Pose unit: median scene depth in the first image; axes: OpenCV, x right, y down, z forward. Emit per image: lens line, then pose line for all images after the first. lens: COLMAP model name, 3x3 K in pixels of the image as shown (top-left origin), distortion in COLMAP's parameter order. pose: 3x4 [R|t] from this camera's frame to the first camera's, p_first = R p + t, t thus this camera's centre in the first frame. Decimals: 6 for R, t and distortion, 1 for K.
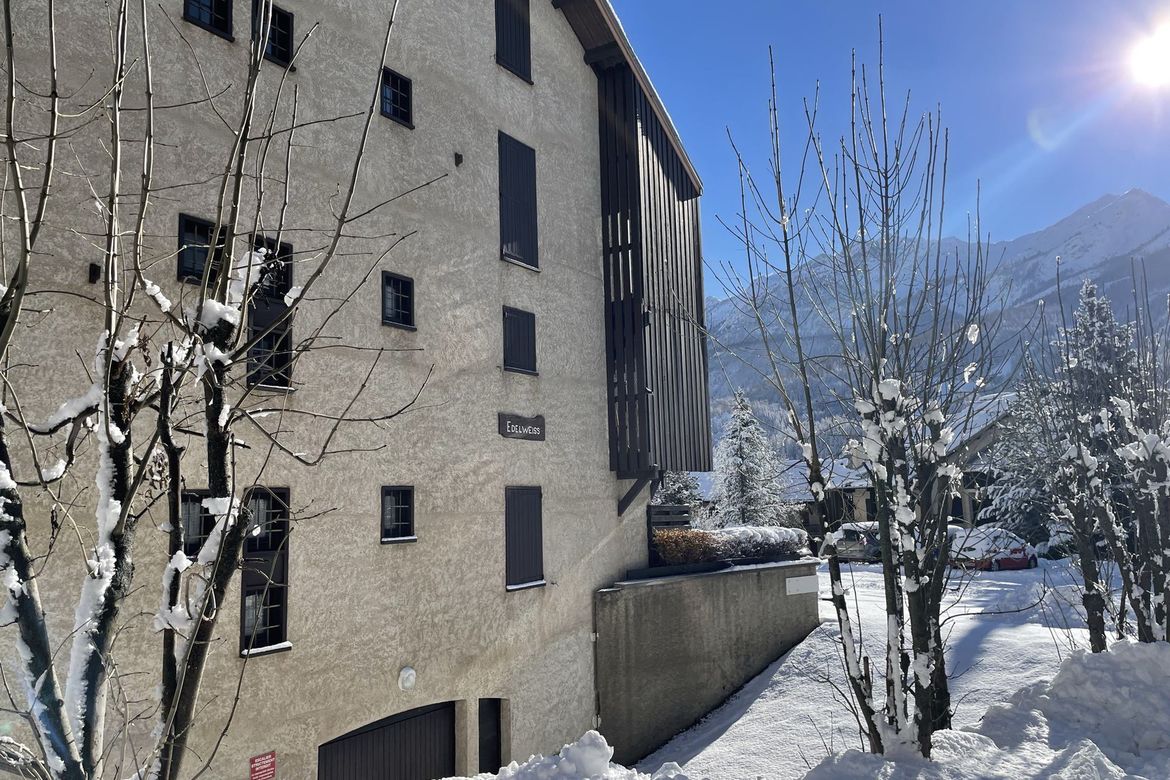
lens RADIAL K [[897.7, 0, 585.0], [0, 897.7, 390.0], [0, 0, 1]] dist [0.059174, -0.003401]
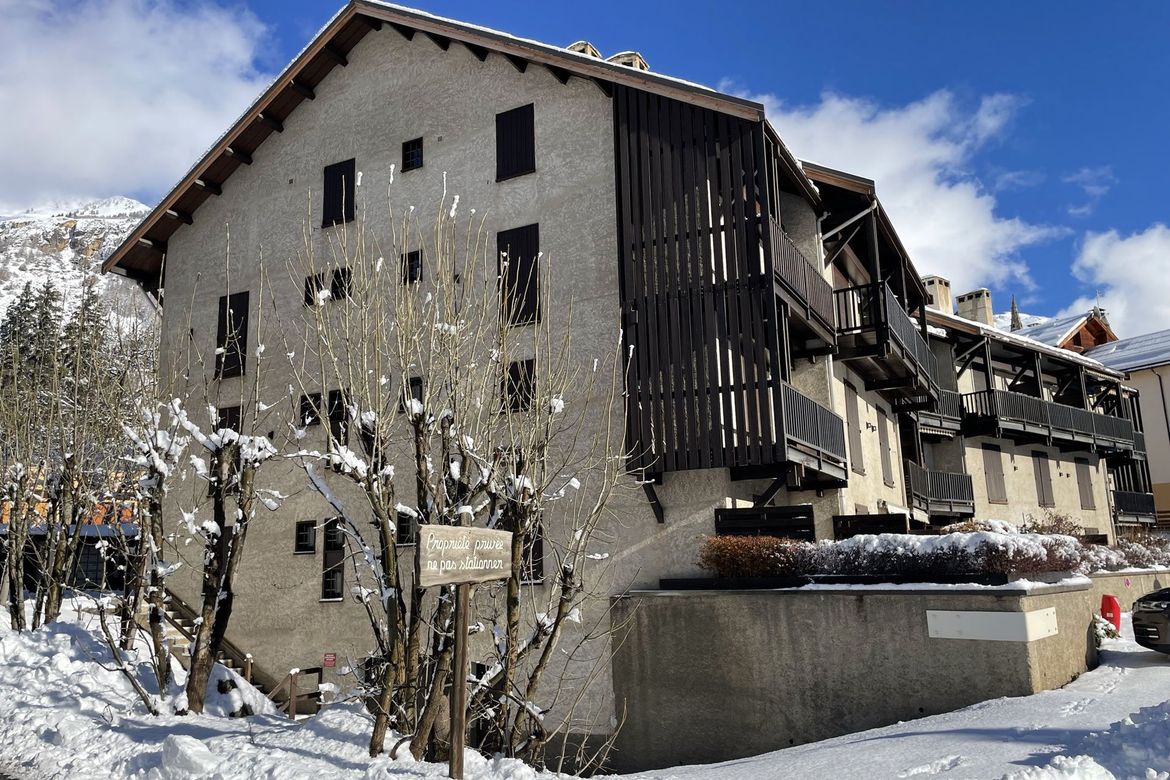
lens RADIAL K [[897.7, 0, 585.0], [0, 897.7, 390.0], [0, 0, 1]] dist [0.059174, -0.003401]
pose [[0.071840, -0.173663, -0.982181, 1.046319], [0.153462, 0.974925, -0.161156, 0.149239], [0.985540, -0.139150, 0.096689, 0.874959]]
